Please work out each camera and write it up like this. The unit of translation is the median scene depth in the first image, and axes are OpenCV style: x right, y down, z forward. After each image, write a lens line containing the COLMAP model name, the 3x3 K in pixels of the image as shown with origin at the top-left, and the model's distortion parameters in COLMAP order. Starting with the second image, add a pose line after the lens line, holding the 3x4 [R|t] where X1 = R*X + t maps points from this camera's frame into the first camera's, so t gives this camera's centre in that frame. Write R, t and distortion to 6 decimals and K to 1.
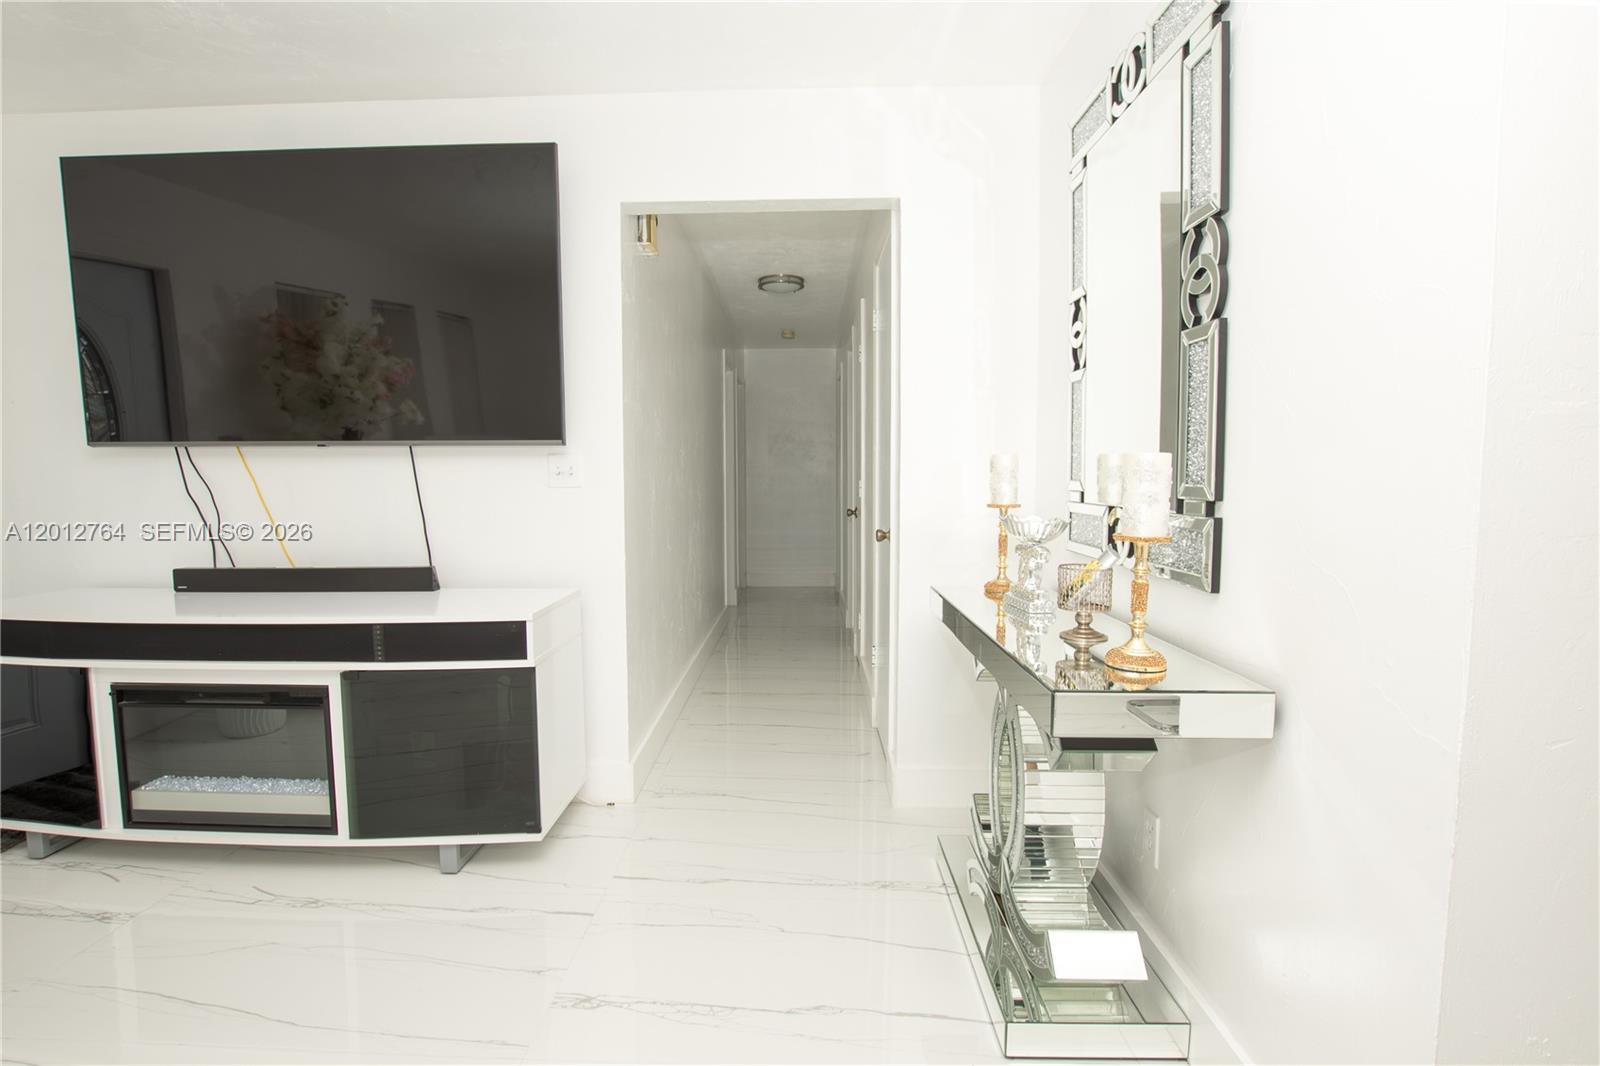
lens RADIAL K [[756.5, 0, 793.4], [0, 756.5, 545.1], [0, 0, 1]] dist [-0.014584, -0.000128]
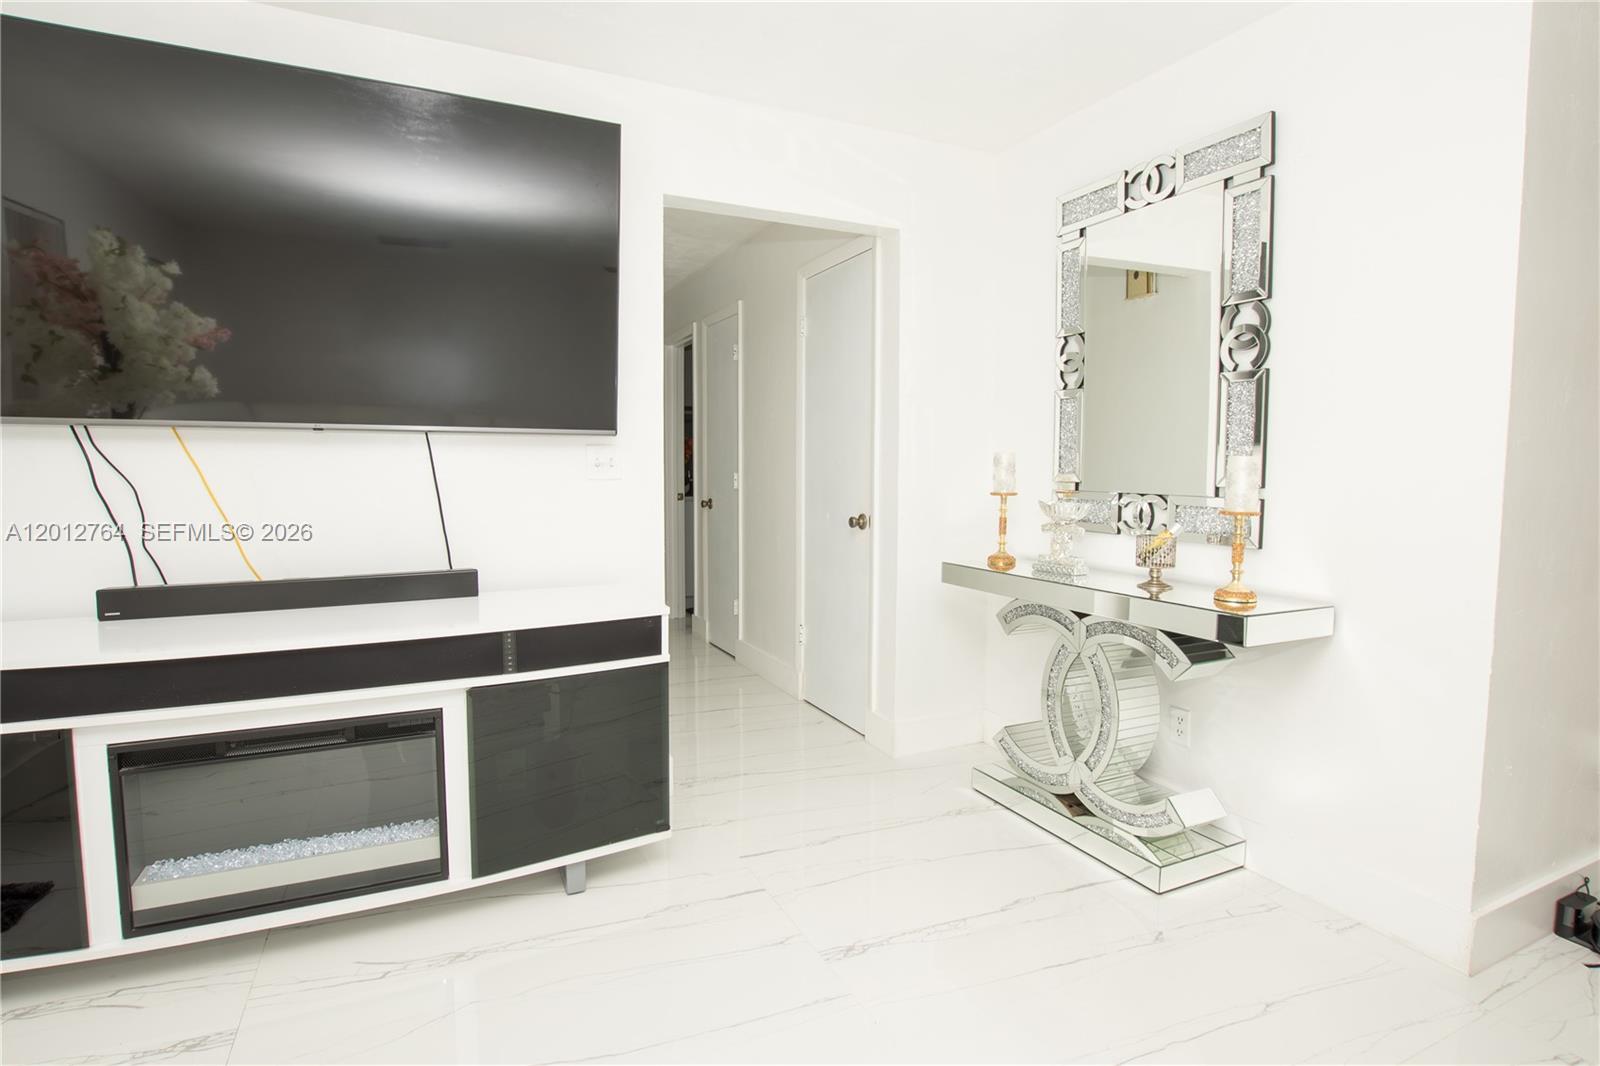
lens RADIAL K [[757.1, 0, 794.6], [0, 757.1, 537.7], [0, 0, 1]] dist [-0.014863, 0.000330]
pose [[0.896962, -0.034932, 0.440725, -0.613349], [0.035965, 0.999335, 0.006013, 0.000064], [-0.440642, 0.010457, 0.897622, 0.036735]]
